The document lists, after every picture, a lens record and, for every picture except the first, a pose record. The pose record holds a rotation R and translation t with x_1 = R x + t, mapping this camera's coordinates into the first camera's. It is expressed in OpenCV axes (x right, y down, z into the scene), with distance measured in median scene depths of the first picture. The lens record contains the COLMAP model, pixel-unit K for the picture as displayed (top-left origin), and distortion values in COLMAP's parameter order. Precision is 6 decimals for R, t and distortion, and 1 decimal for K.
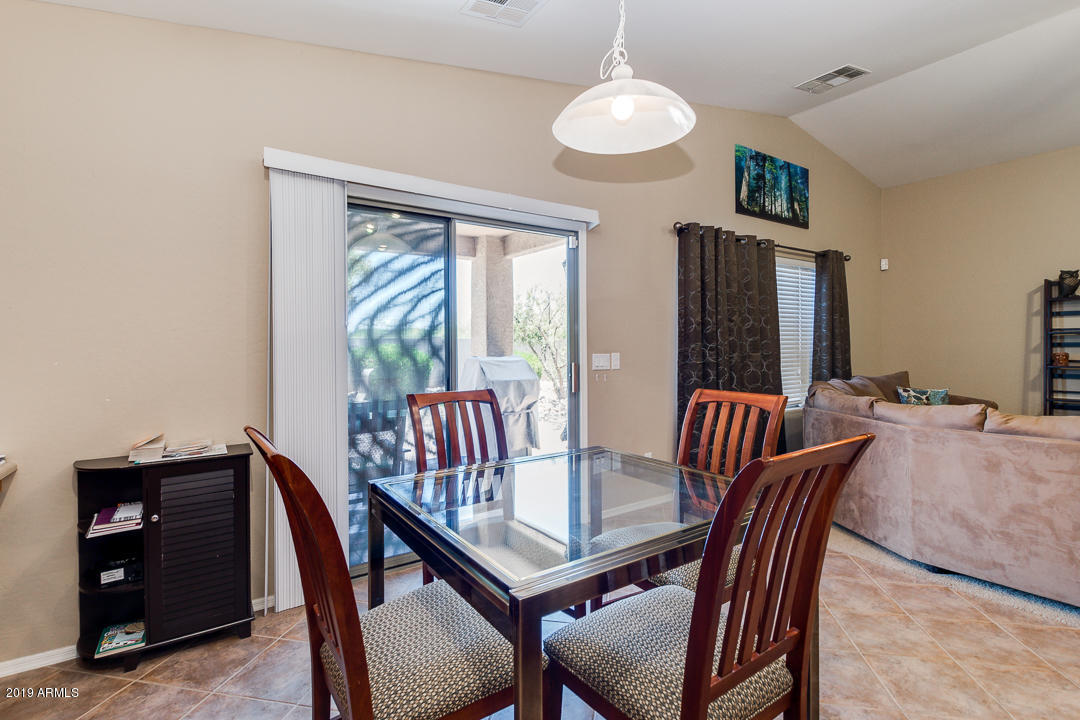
lens RADIAL K [[498.7, 0, 535.9], [0, 498.7, 353.9], [0, 0, 1]] dist [0.001057, 0.001399]
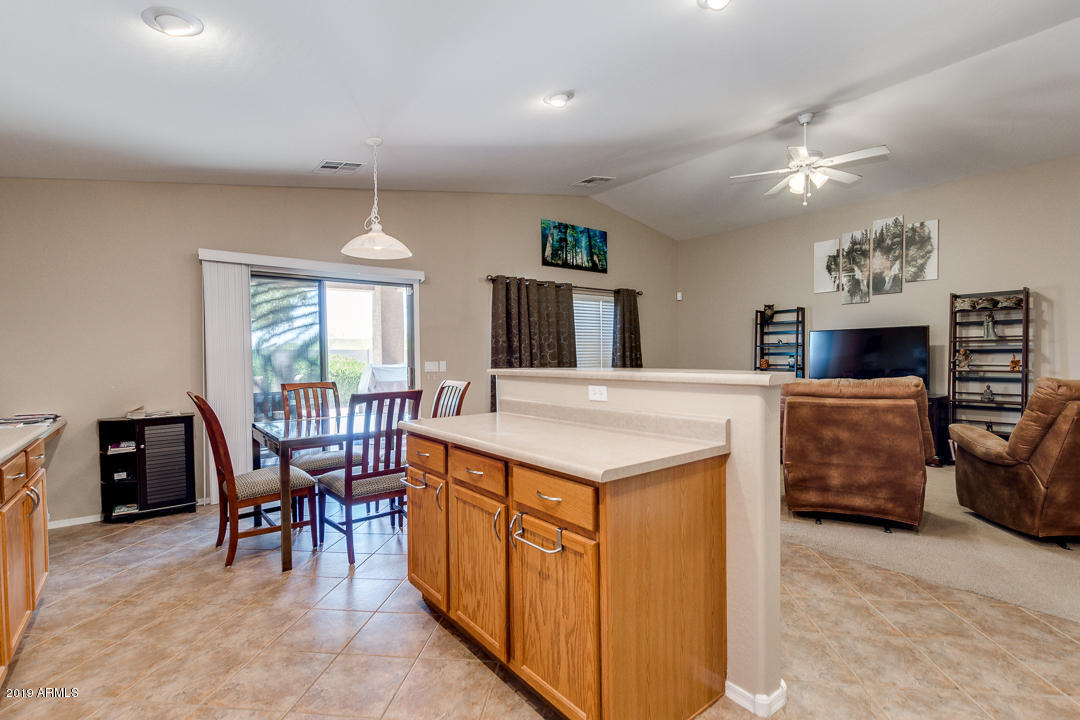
lens RADIAL K [[498.7, 0, 544.5], [0, 498.7, 371.3], [0, 0, 1]] dist [0.001057, 0.001399]
pose [[0.997124, -0.007017, 0.075467, 0.292082], [0.005694, 0.999827, 0.017733, 0.003584], [-0.075578, -0.017252, 0.996991, -0.469046]]
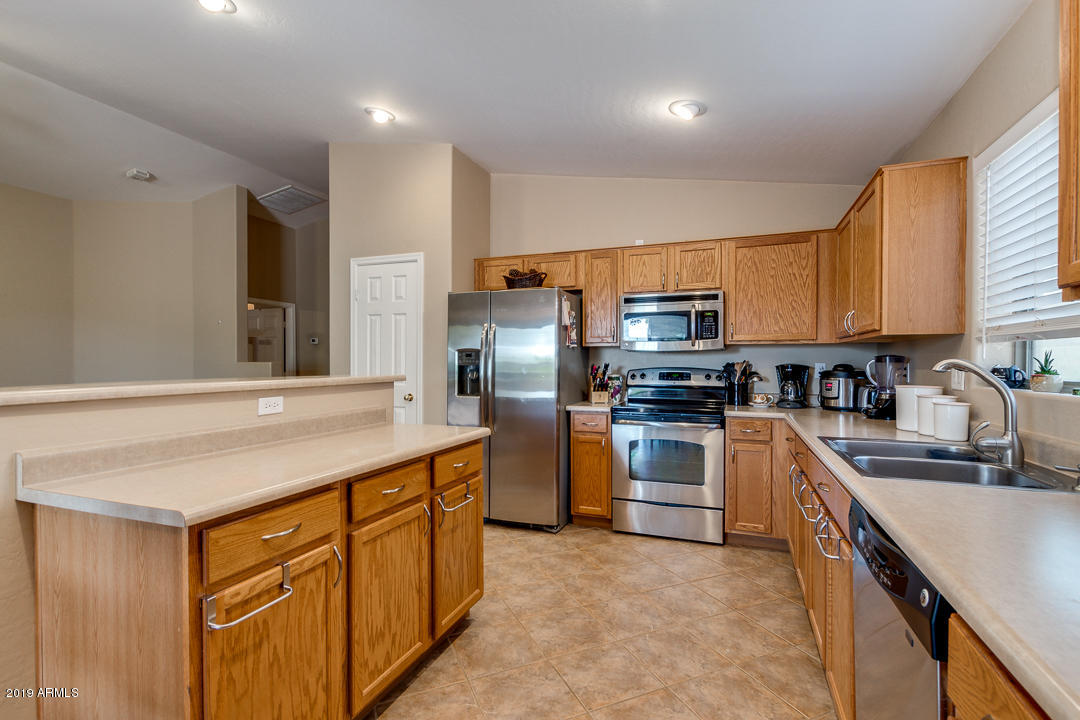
lens RADIAL K [[498.7, 0, 539.7], [0, 498.7, 360.2], [0, 0, 1]] dist [0.001057, 0.001399]
pose [[-0.572721, 0.004464, 0.819738, -1.454289], [0.011626, 0.999929, 0.002677, -0.028056], [-0.819668, 0.011063, -0.572733, 1.905348]]
